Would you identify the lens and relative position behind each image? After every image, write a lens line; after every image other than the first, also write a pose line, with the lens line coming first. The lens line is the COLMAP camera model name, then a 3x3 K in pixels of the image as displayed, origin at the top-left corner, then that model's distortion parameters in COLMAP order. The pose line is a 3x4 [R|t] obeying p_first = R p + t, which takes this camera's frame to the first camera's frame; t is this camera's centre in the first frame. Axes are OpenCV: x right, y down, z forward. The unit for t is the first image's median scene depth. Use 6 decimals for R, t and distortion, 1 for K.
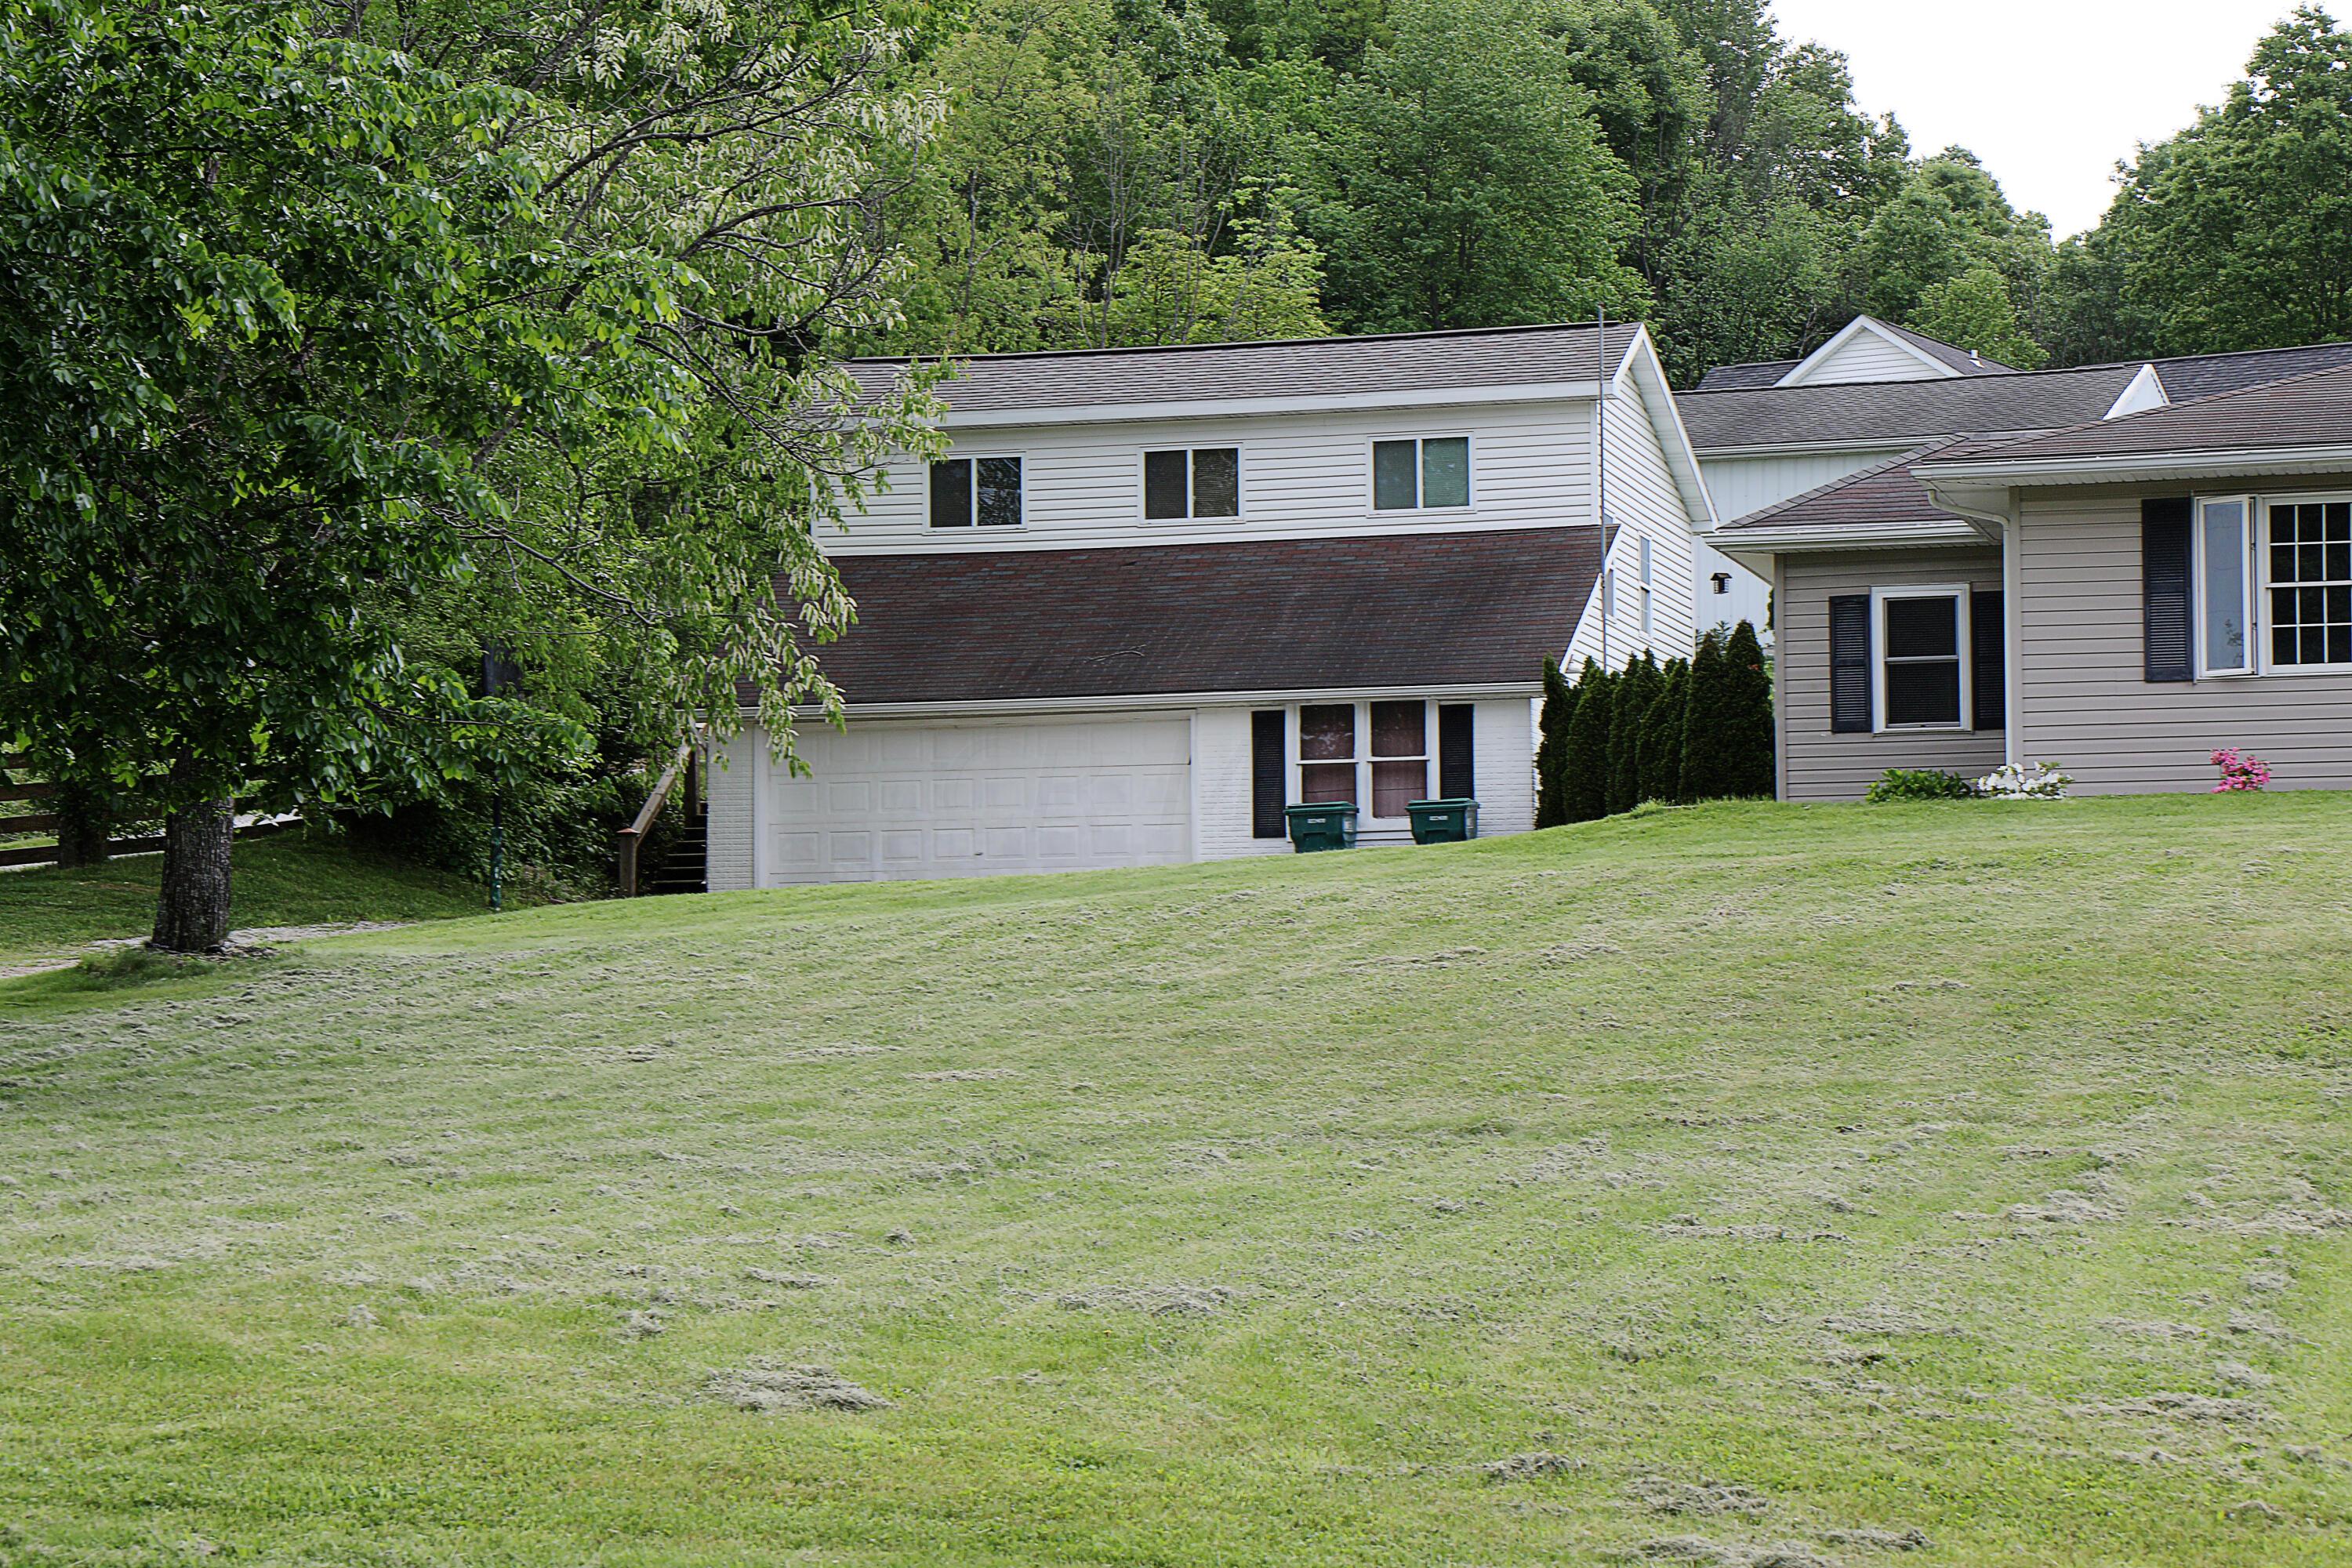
lens RADIAL K [[5552.3, 0, 1162.2], [0, 5552.3, 800.9], [0, 0, 1]] dist [0.305265, 0.821173]
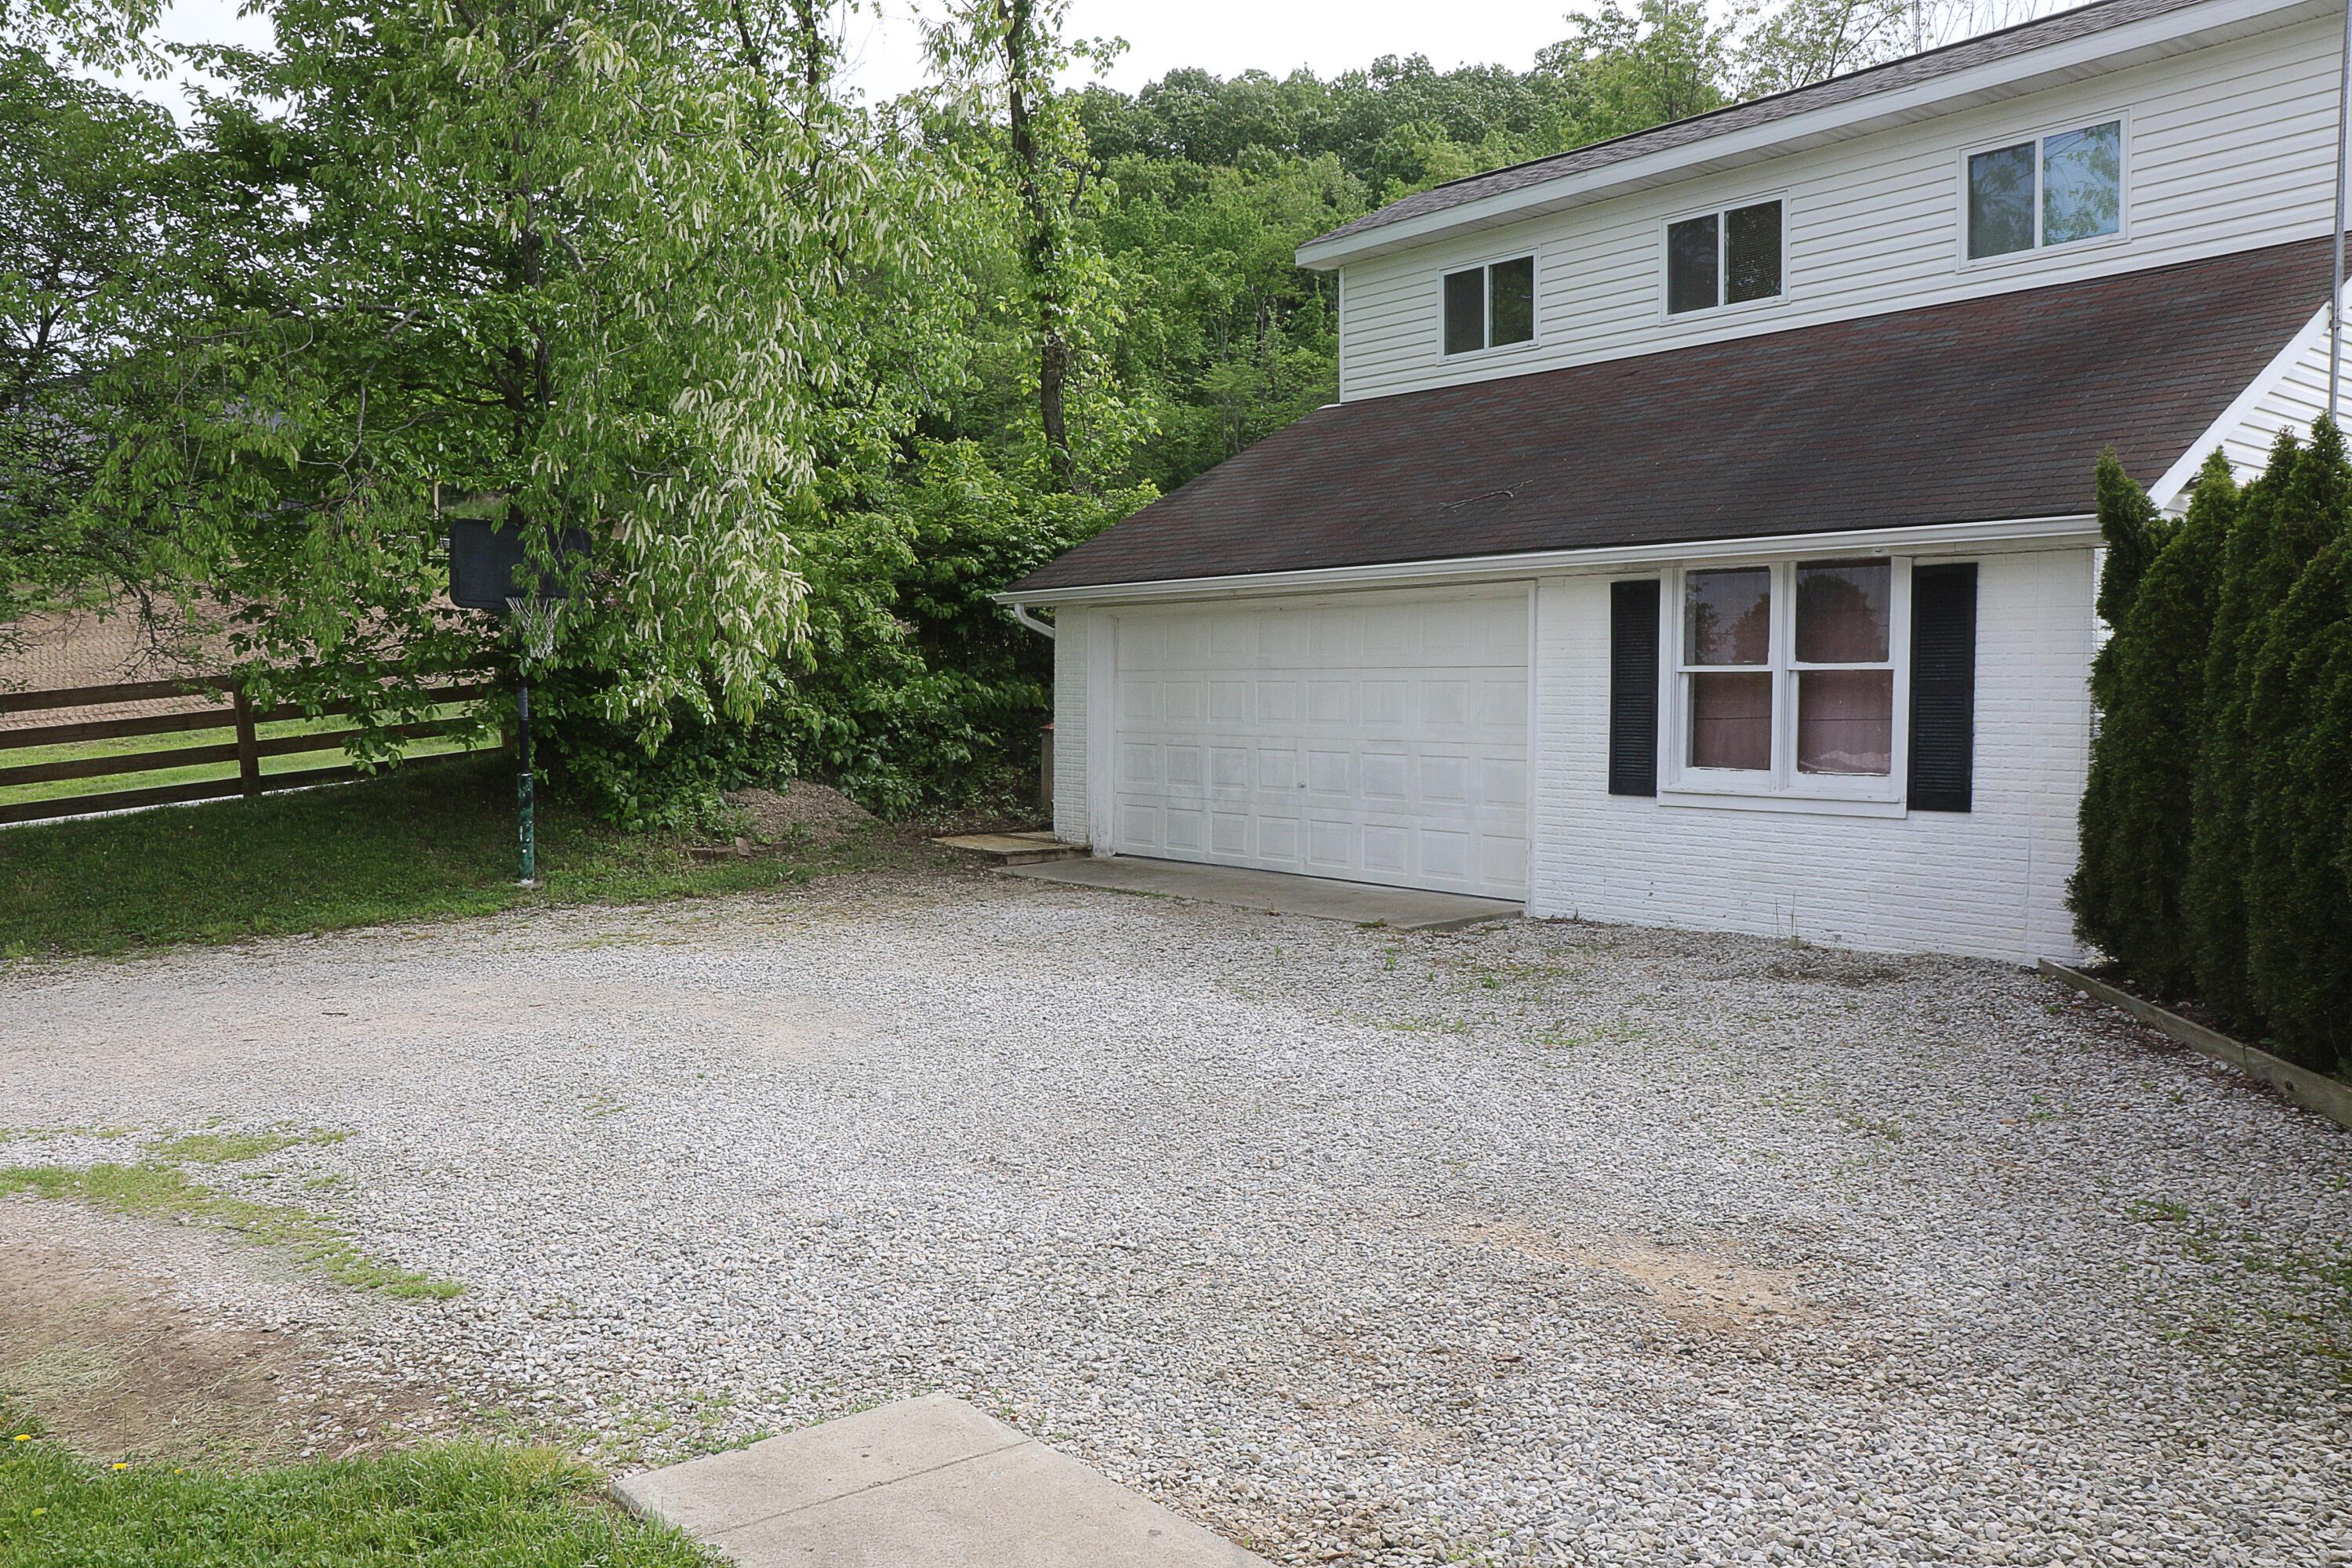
lens RADIAL K [[1887.4, 0, 1176.0], [0, 1887.4, 784.0], [0, 0, 1]] dist [-0.104435, 0.099306]
pose [[0.835000, 0.032934, -0.549264, 0.087442], [0.026321, 0.994674, 0.099654, -0.015970], [0.549621, -0.097668, 0.829686, 0.809317]]
